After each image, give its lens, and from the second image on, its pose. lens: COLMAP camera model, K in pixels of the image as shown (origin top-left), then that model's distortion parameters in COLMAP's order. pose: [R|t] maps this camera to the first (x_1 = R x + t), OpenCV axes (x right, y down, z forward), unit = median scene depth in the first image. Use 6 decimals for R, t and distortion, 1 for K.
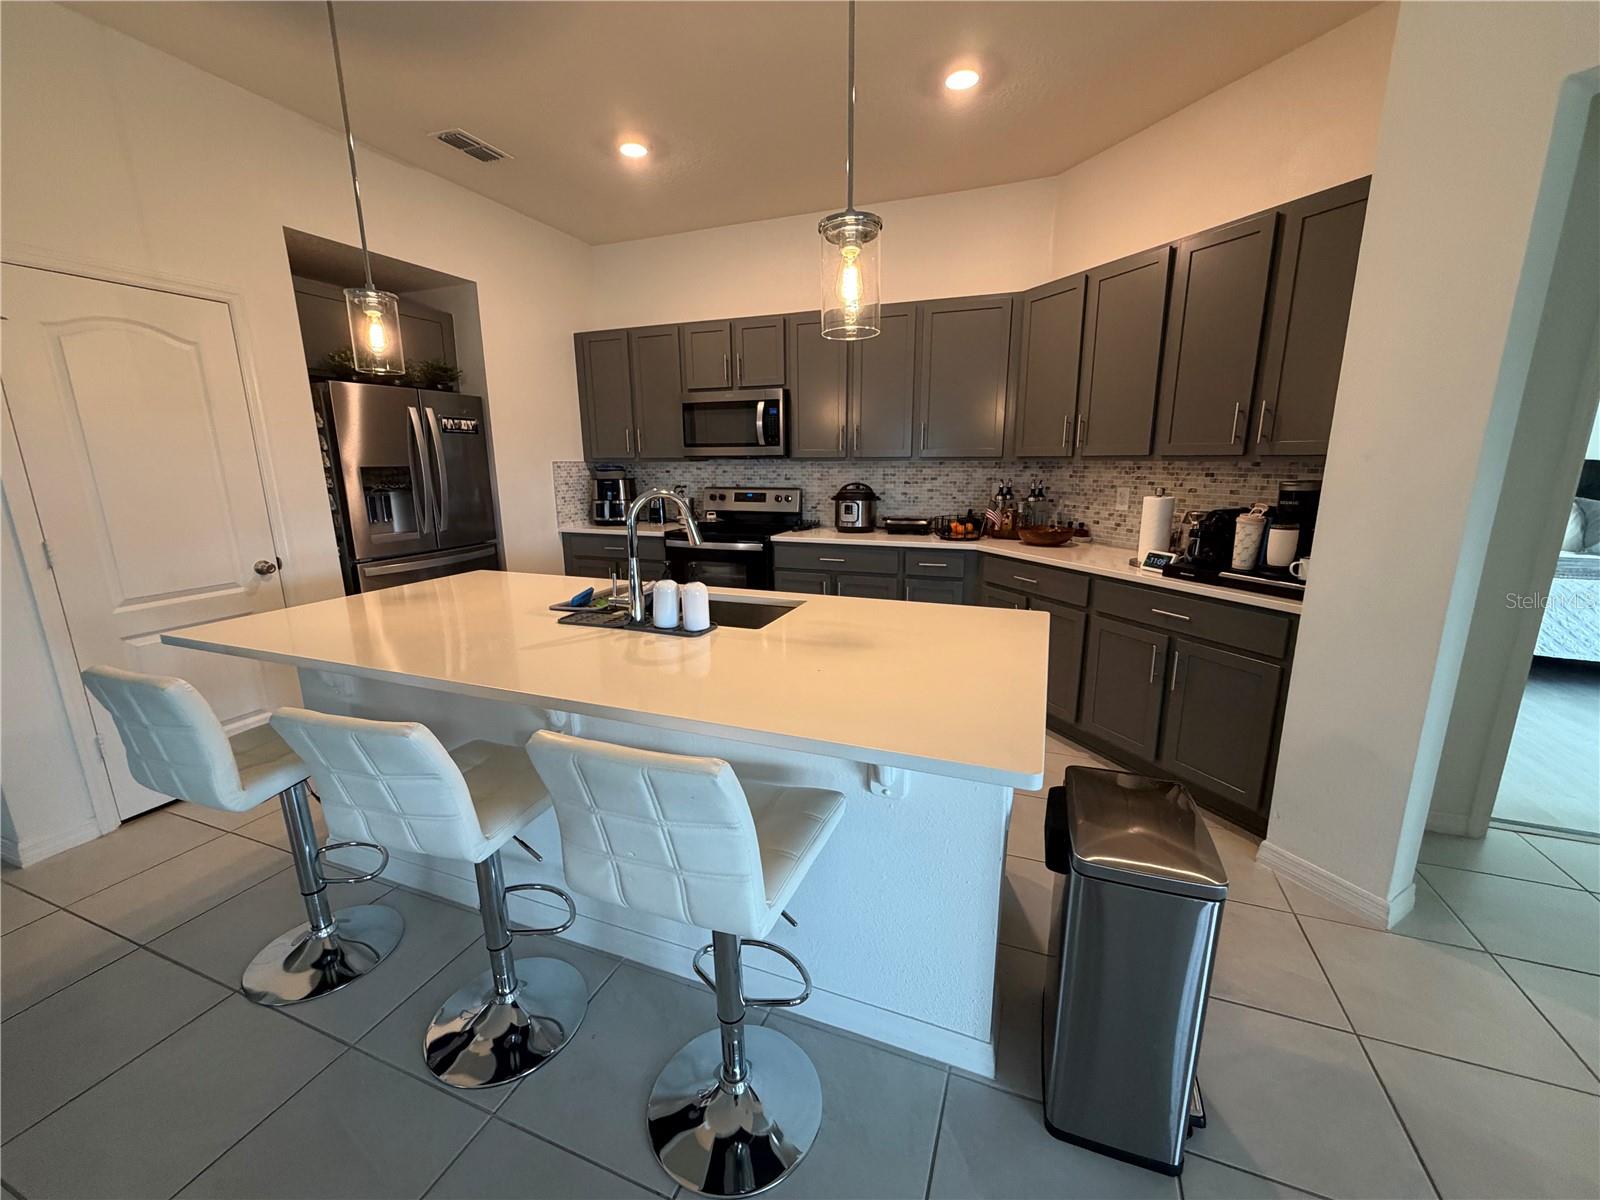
lens RADIAL K [[637.0, 0, 796.8], [0, 637.0, 602.1], [0, 0, 1]] dist [-0.000092, 0.000194]
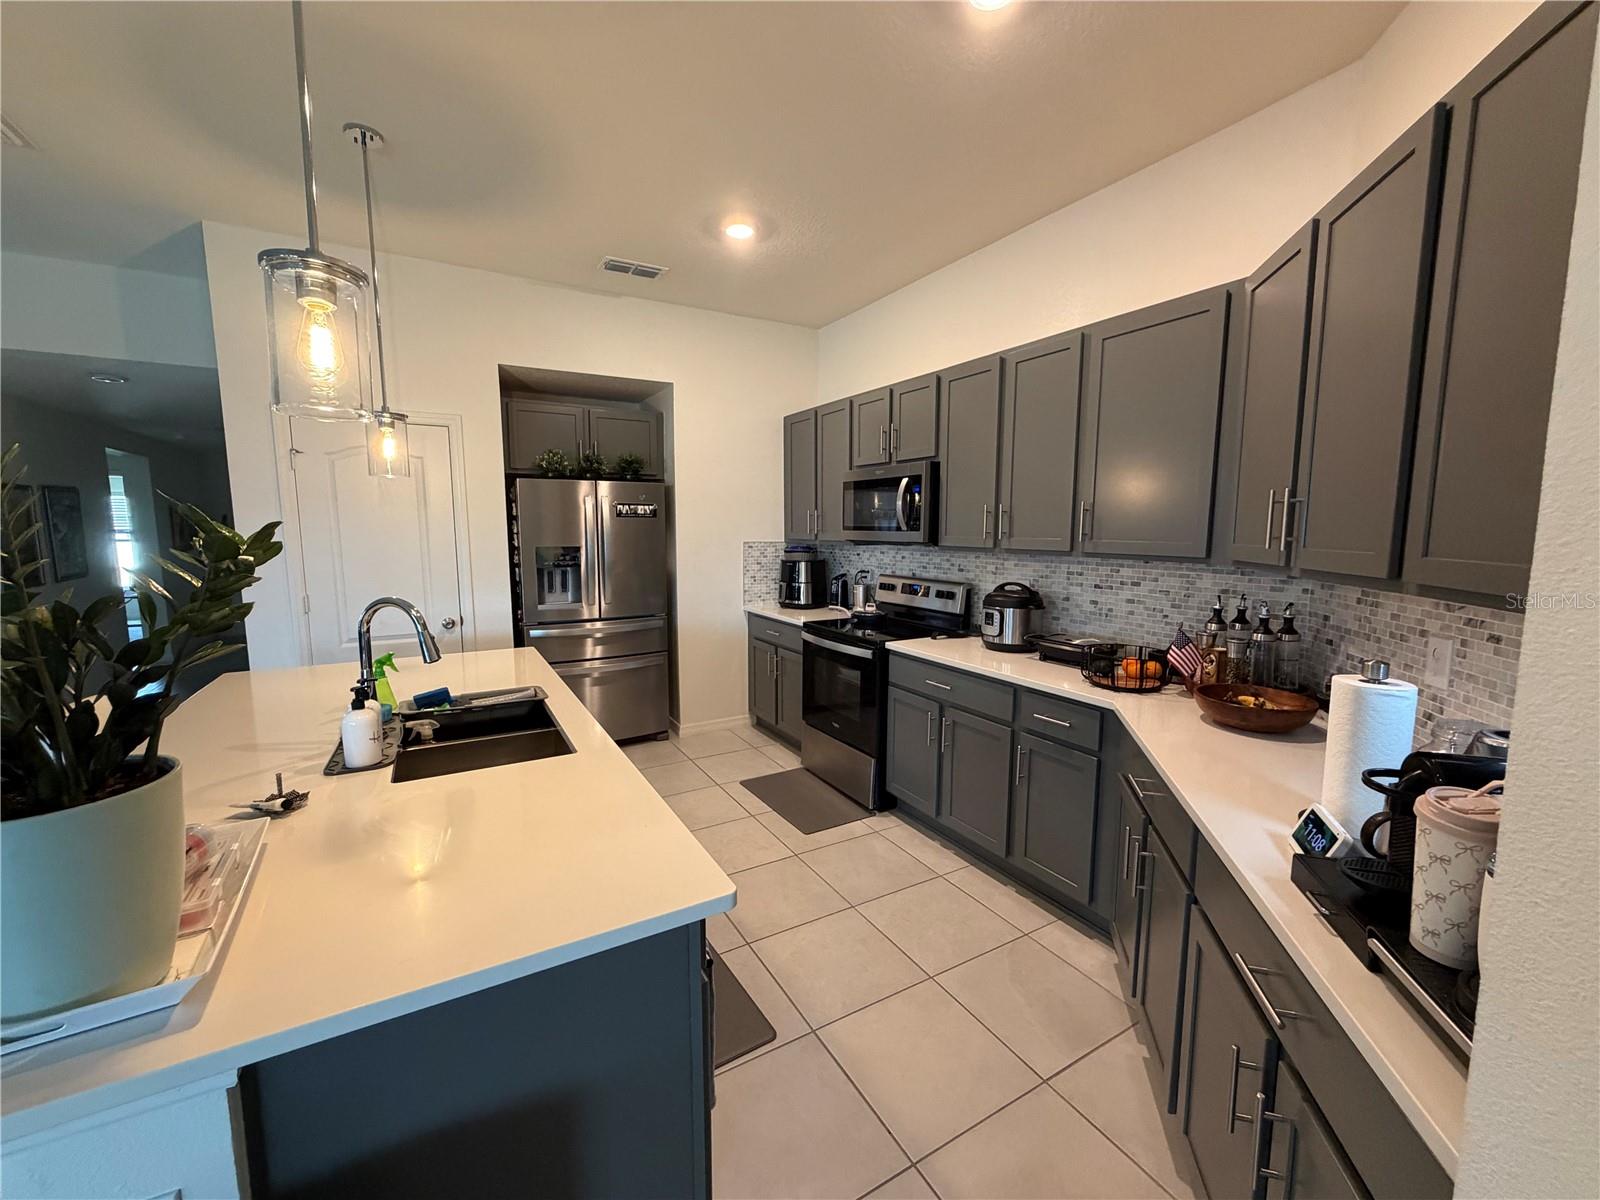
lens RADIAL K [[637.0, 0, 796.8], [0, 637.0, 600.7], [0, 0, 1]] dist [-0.000092, 0.000194]
pose [[0.779302, 0.082153, -0.621239, 0.380914], [-0.145750, 0.987944, -0.052186, -0.101130], [0.609463, 0.131215, 0.781881, 0.312717]]
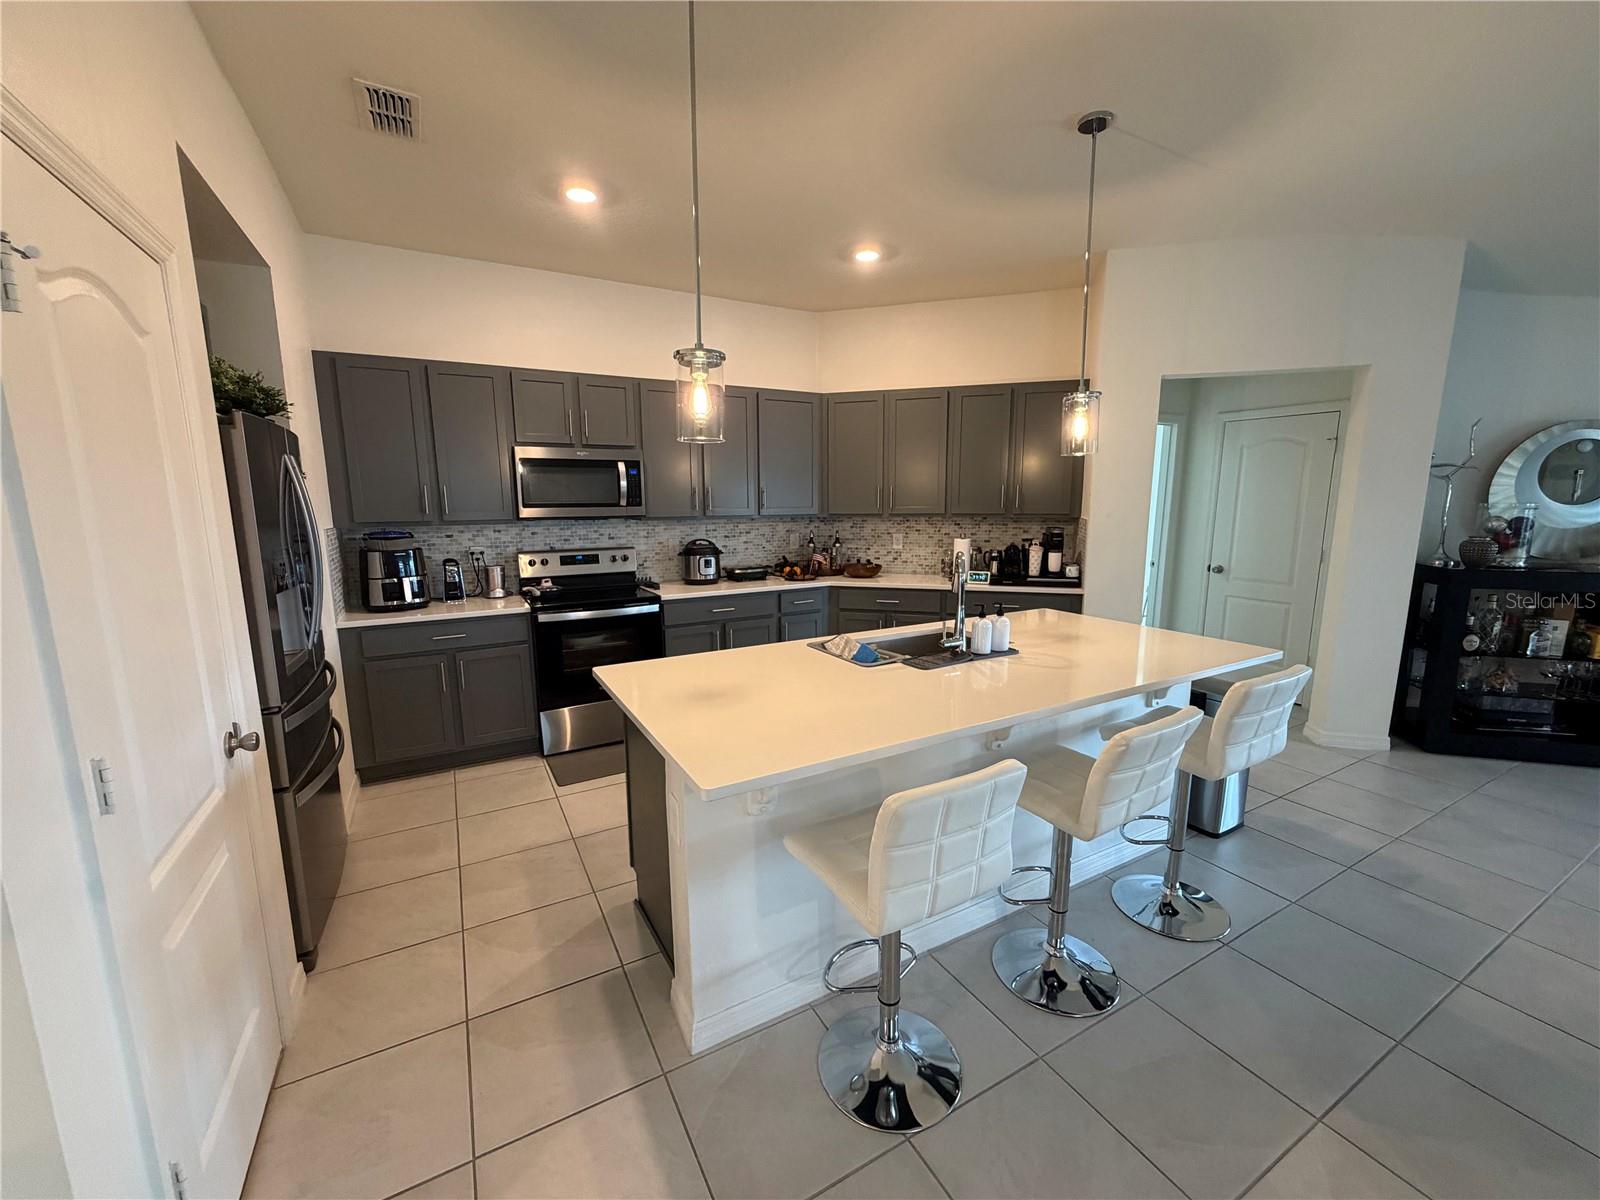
lens RADIAL K [[637.0, 0, 794.6], [0, 637.0, 602.6], [0, 0, 1]] dist [-0.000092, 0.000194]
pose [[0.638990, -0.123533, 0.759231, -0.697035], [0.173578, 0.984719, 0.014134, -0.073281], [-0.749375, 0.122755, 0.650668, 0.200605]]
